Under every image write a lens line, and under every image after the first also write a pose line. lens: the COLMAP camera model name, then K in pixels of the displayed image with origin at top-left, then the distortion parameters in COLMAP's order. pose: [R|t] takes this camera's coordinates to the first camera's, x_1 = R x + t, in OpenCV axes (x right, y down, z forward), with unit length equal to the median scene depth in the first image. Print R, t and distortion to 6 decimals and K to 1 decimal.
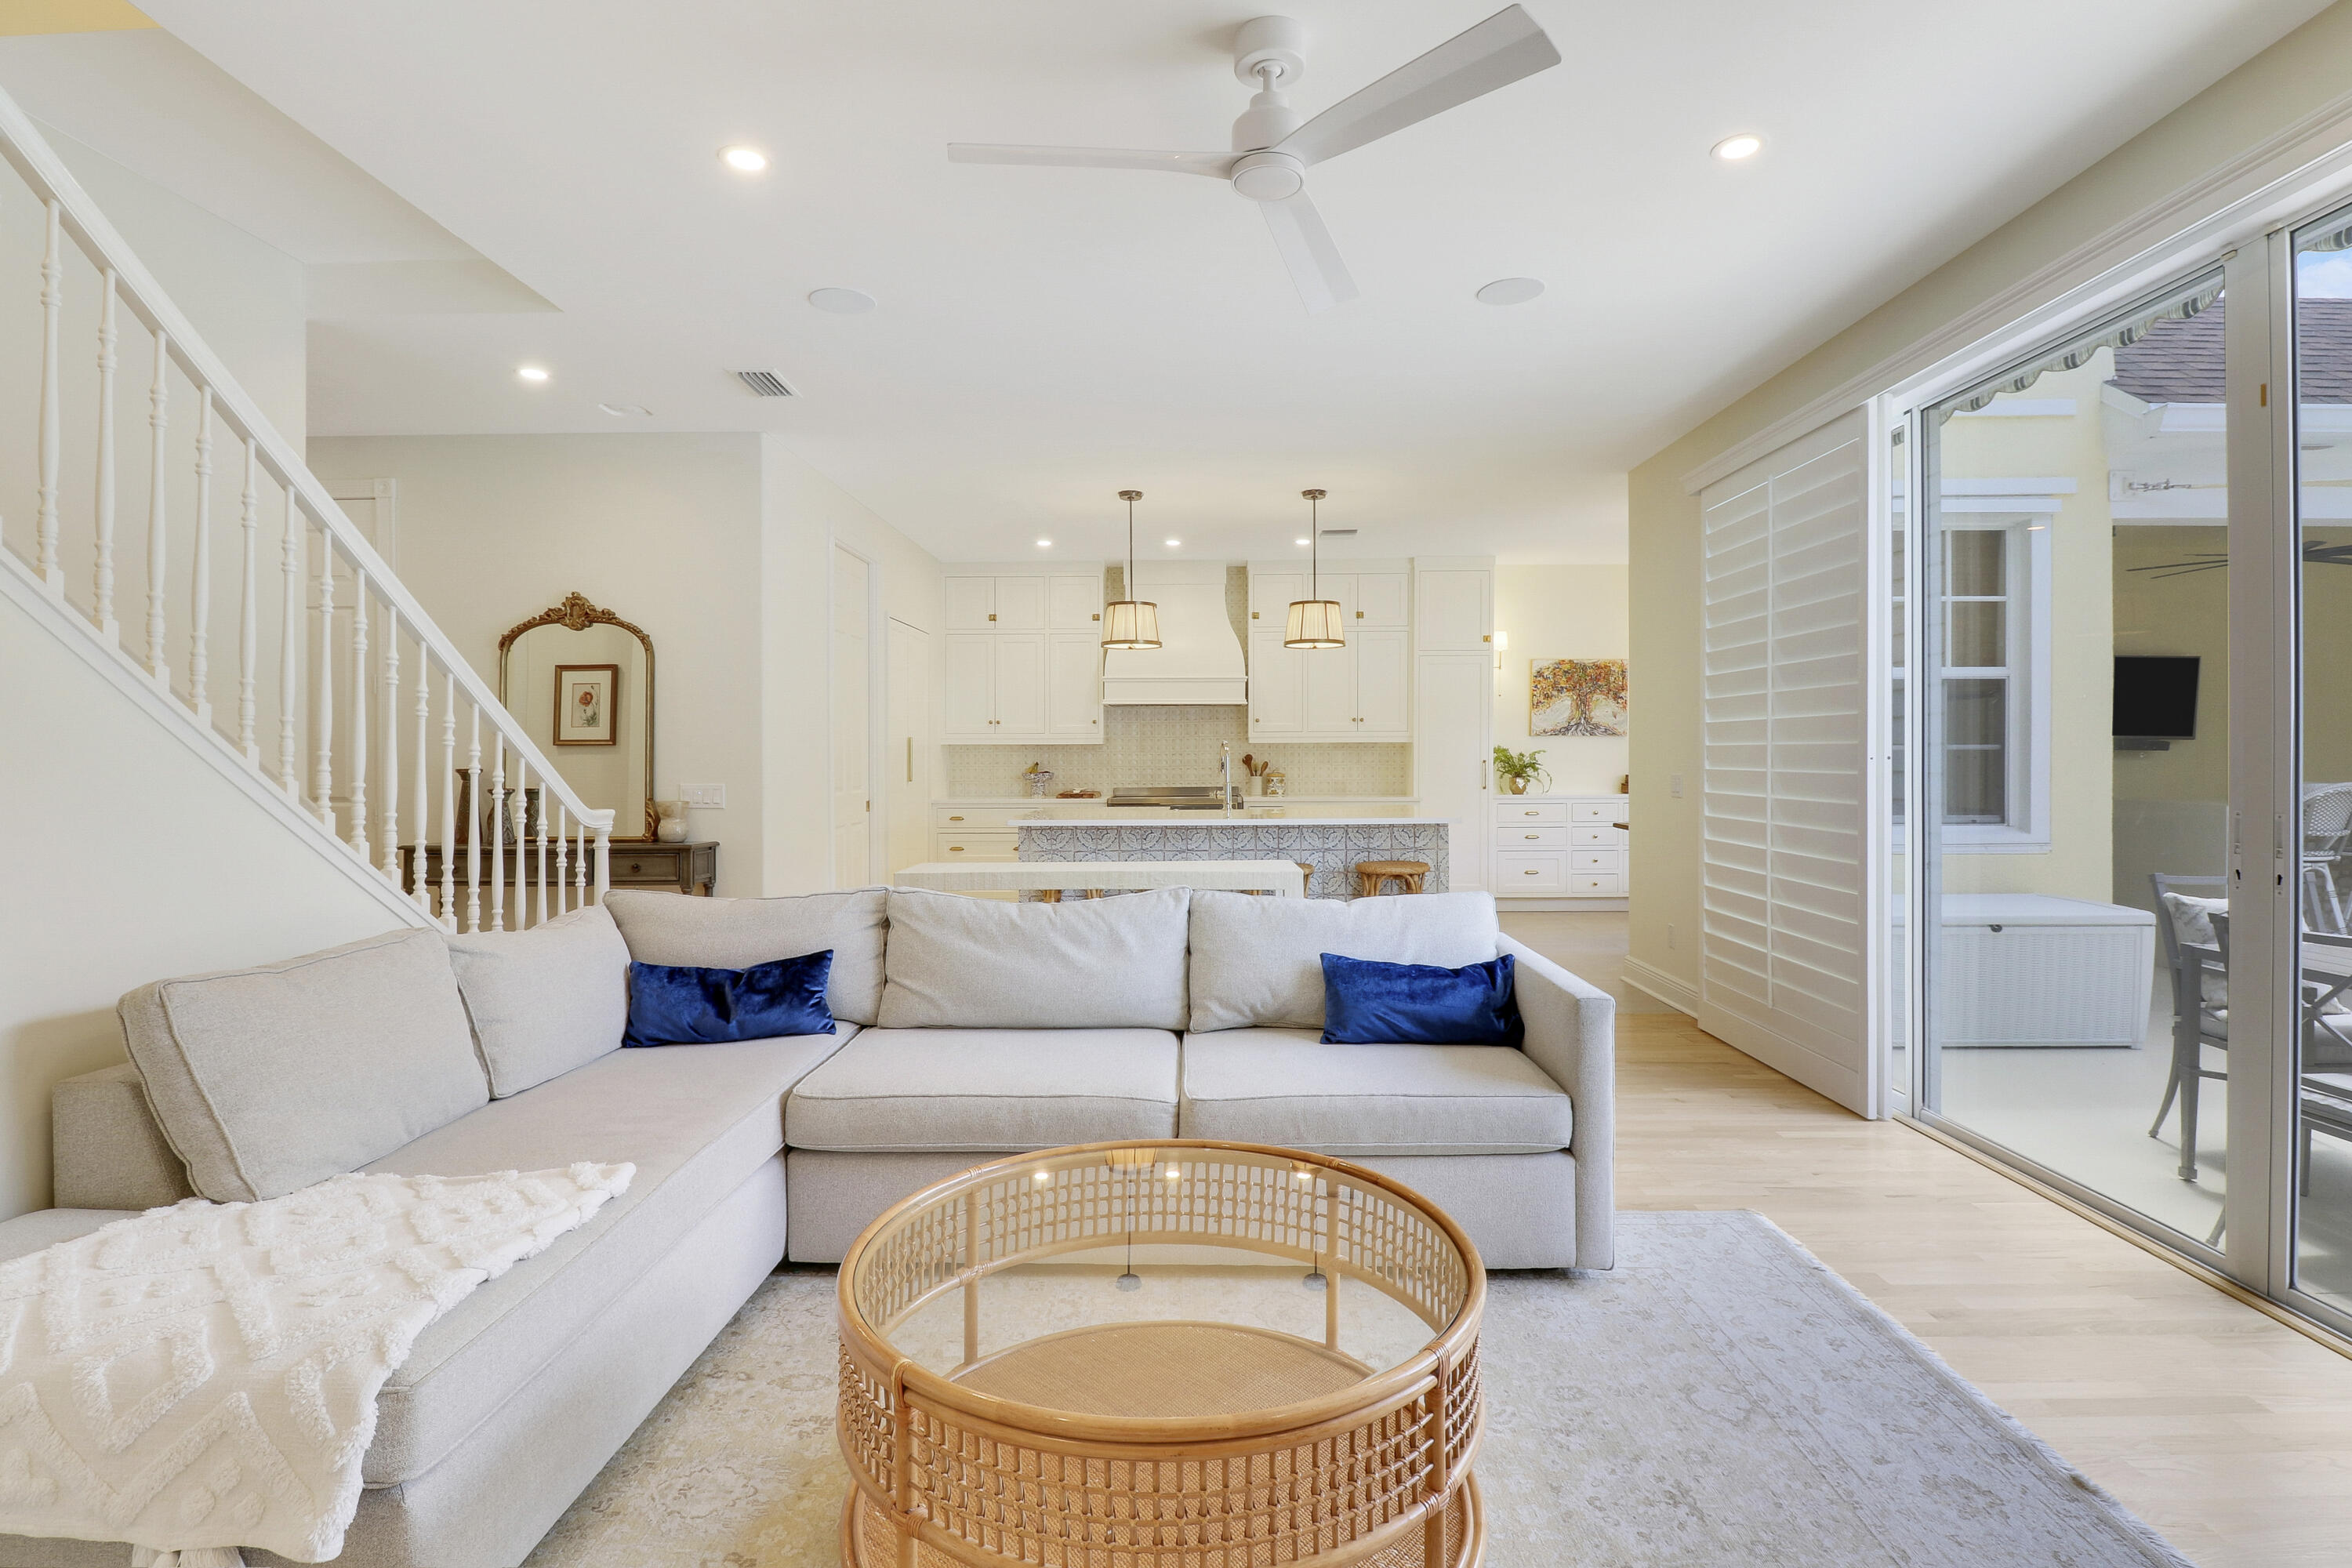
lens RADIAL K [[1131.4, 0, 1176.0], [0, 1131.4, 784.0], [0, 0, 1]] dist [0.001172, 0.000146]
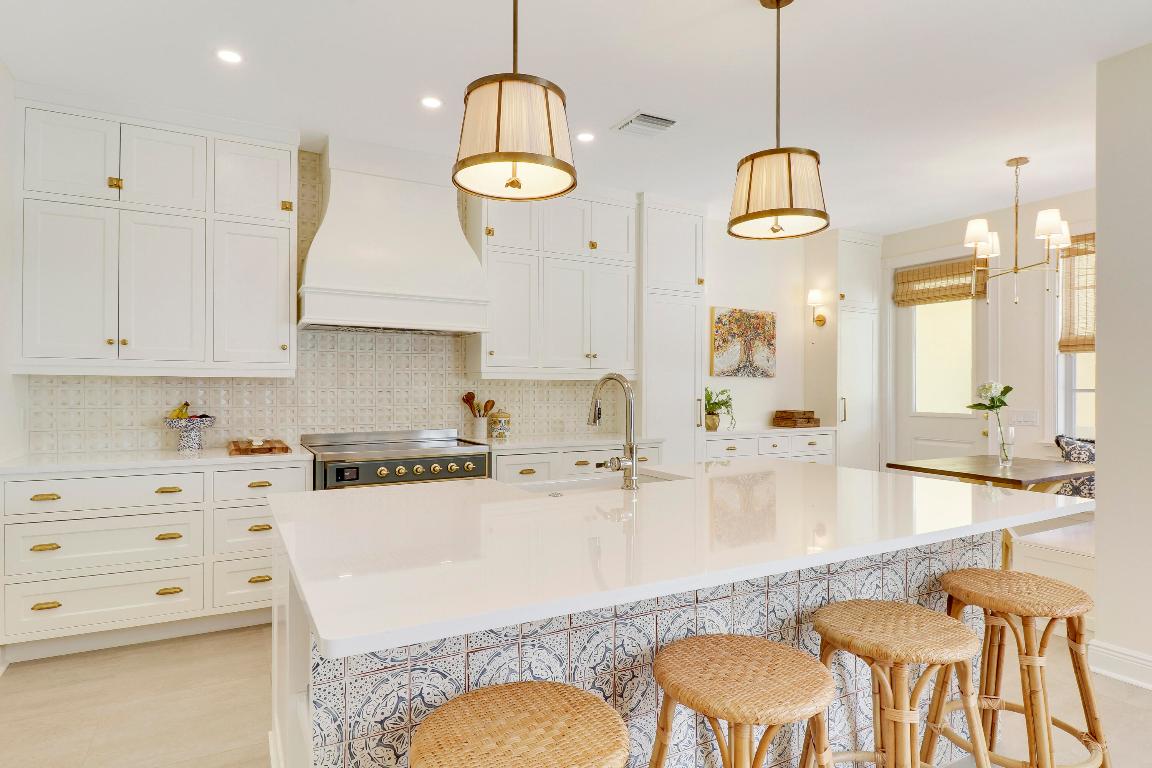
lens RADIAL K [[635.7, 0, 575.4], [0, 635.7, 395.4], [0, 0, 1]] dist [-0.001939, -0.000519]
pose [[0.863618, 0.000922, 0.504146, -0.114236], [0.007607, 0.999861, -0.014859, -0.015662], [-0.504090, 0.016668, 0.863491, 0.535606]]
